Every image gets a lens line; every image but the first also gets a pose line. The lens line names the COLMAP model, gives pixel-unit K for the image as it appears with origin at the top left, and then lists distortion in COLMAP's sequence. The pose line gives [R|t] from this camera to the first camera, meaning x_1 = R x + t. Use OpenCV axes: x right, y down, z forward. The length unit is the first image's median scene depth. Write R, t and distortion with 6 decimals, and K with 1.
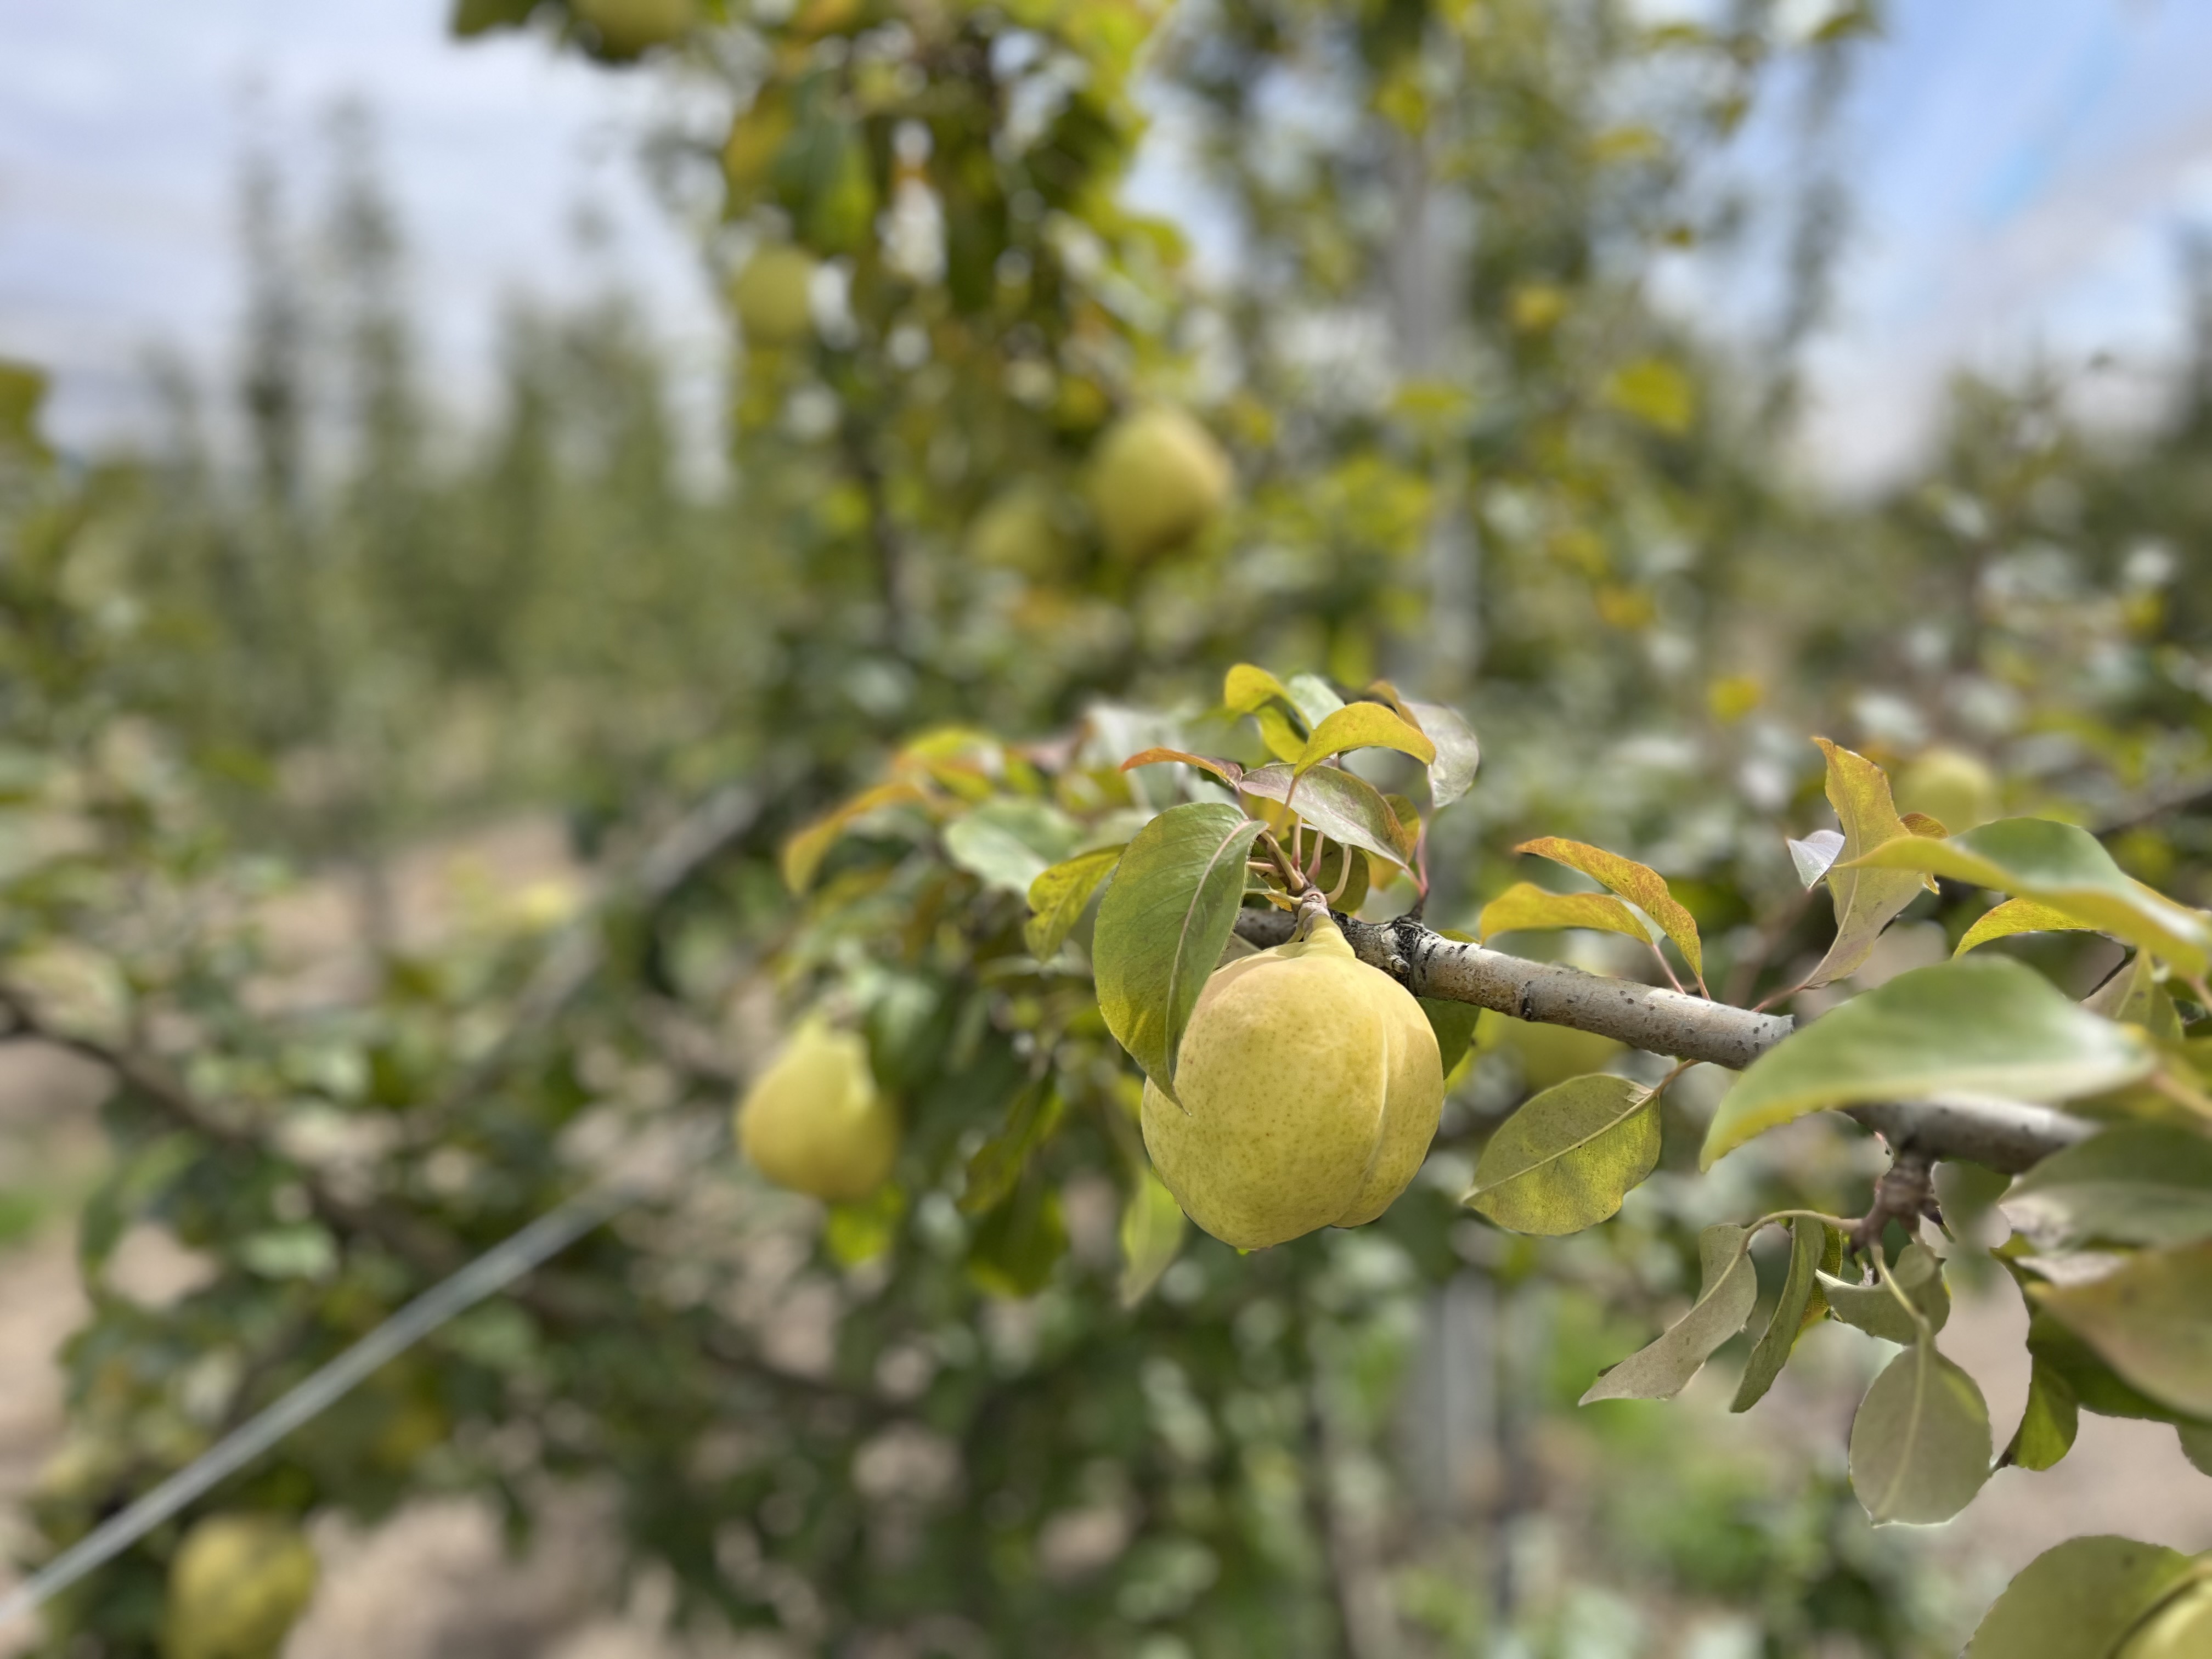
lens RADIAL K [[1670.7, 0, 1104.6], [0, 1670.7, 830.6], [0, 0, 1]] dist [-0.022875, 0.002846]
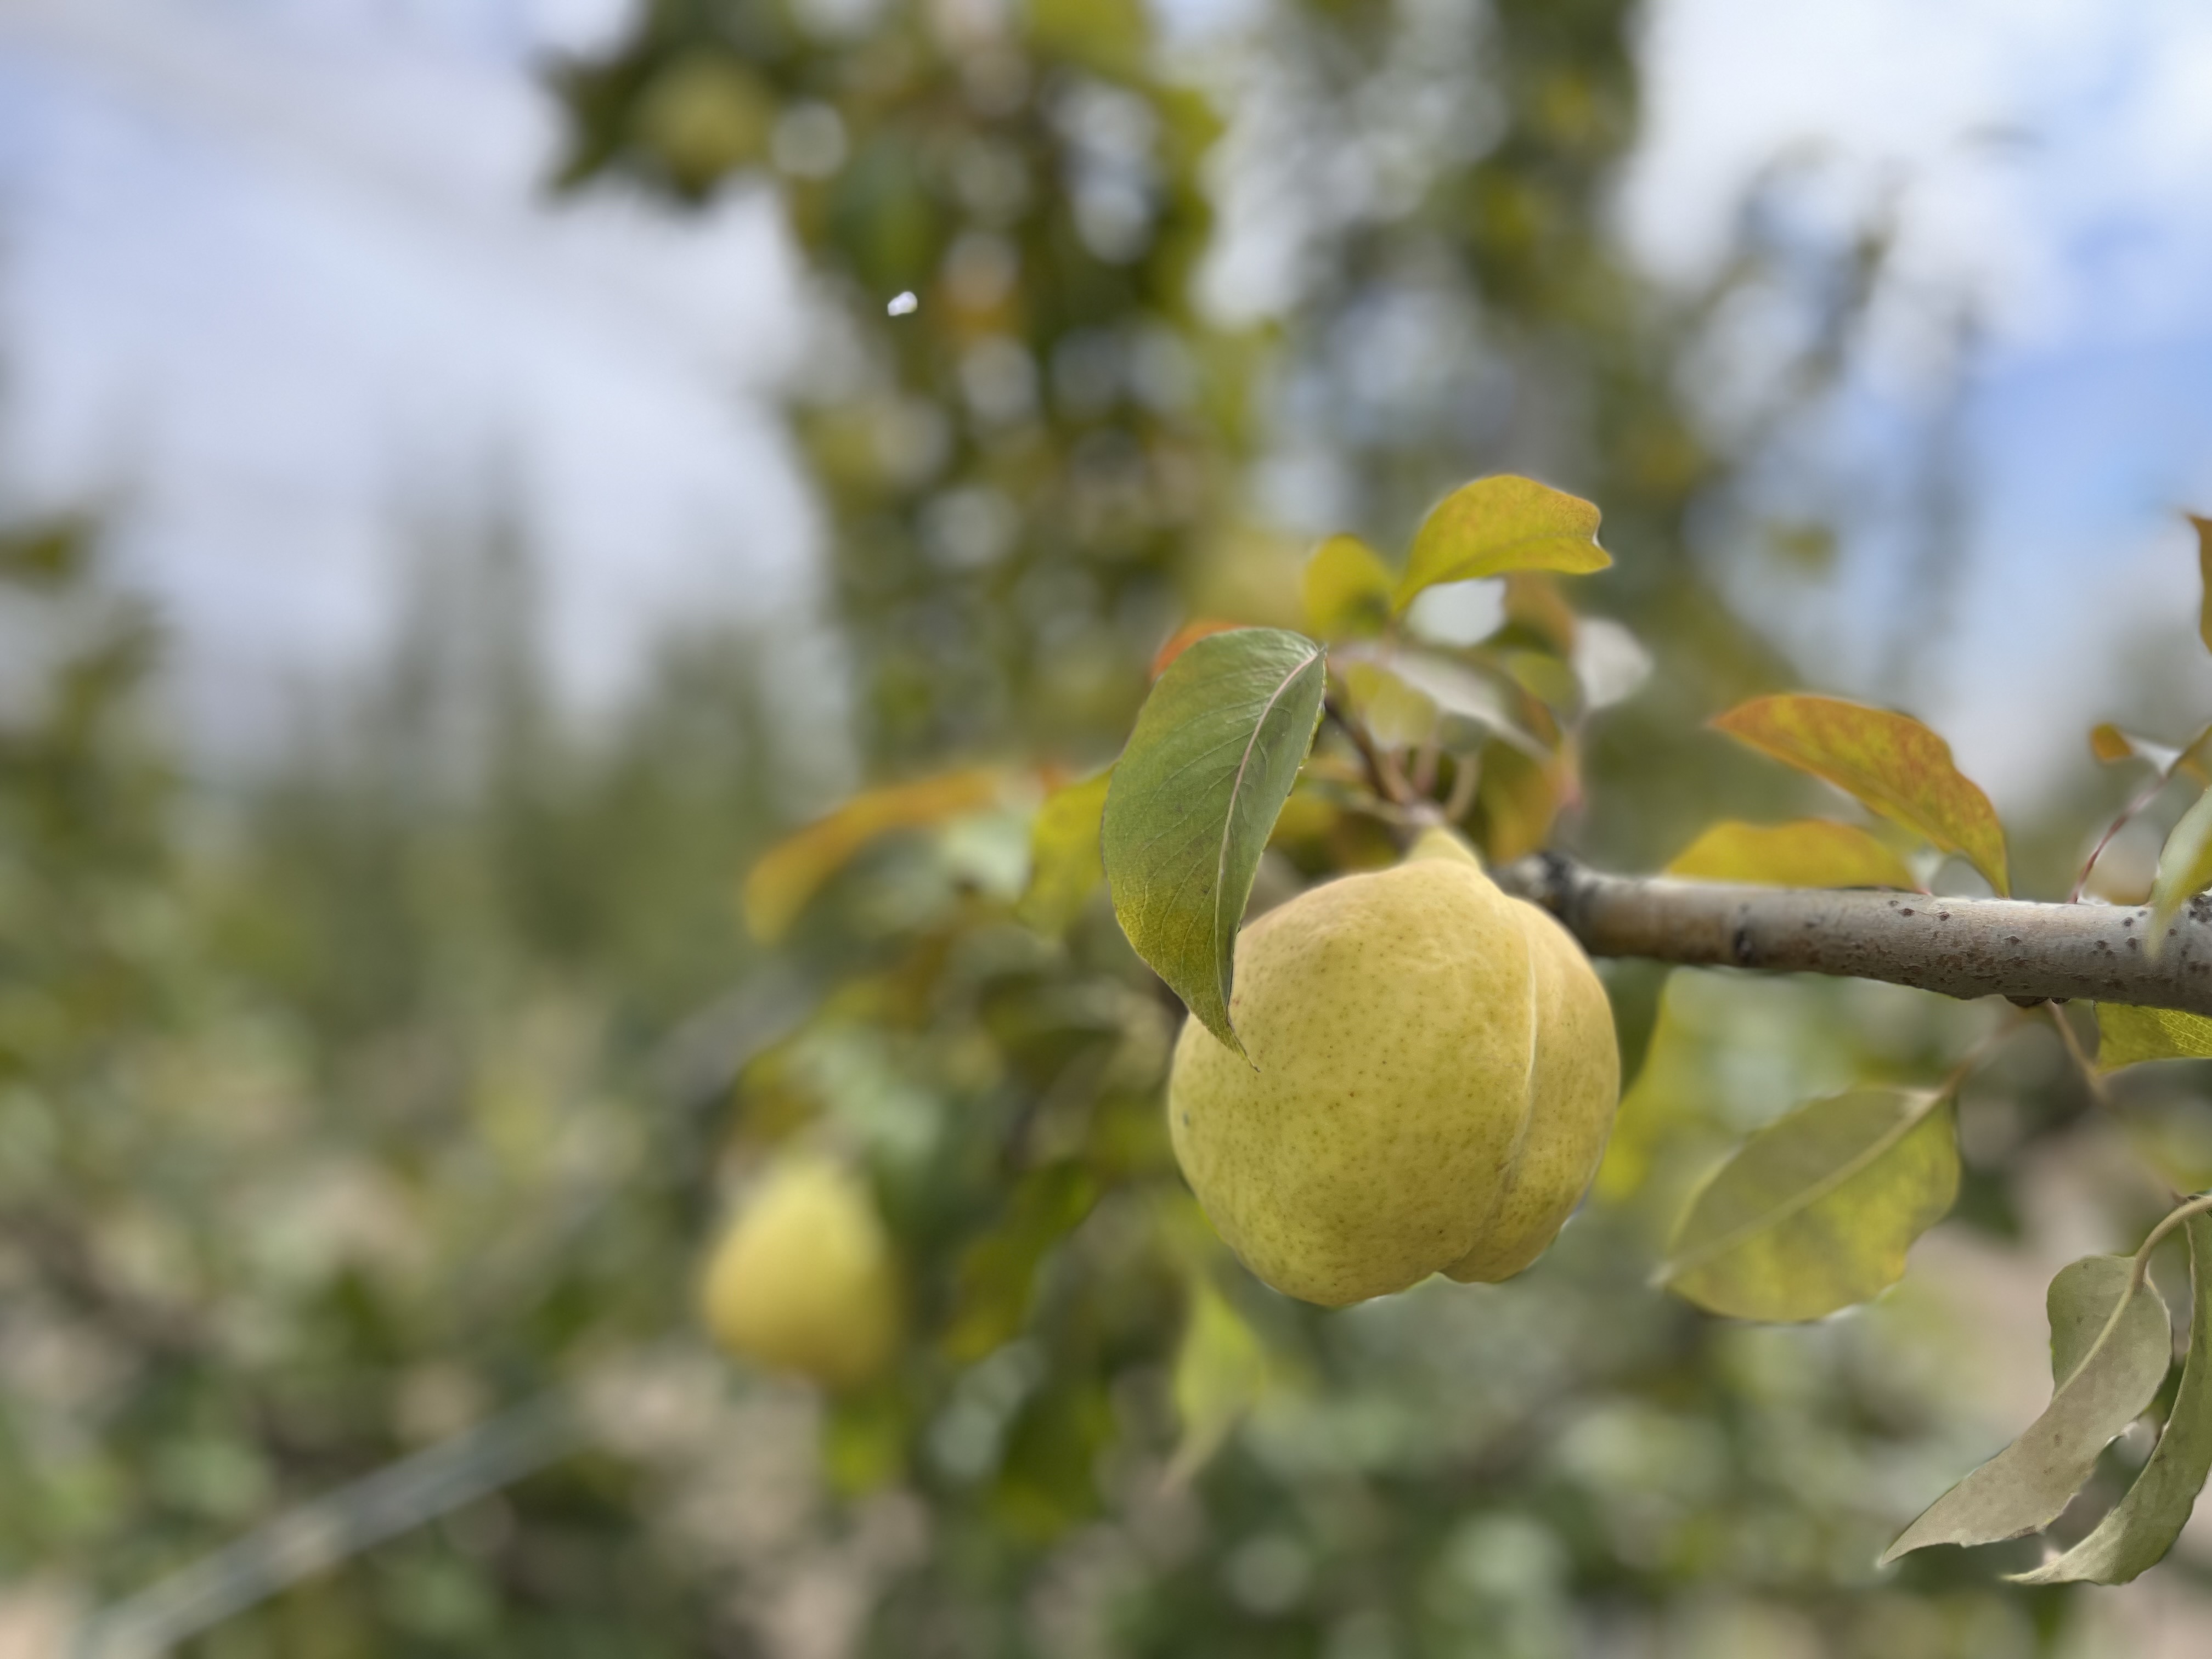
lens RADIAL K [[1670.7, 0, 1110.3], [0, 1670.7, 827.7], [0, 0, 1]] dist [-0.022875, 0.002846]
pose [[0.997713, 0.010756, -0.066738, 0.045500], [-0.023918, 0.979566, -0.199695, 0.208643], [0.063226, 0.200834, 0.977583, 0.335114]]
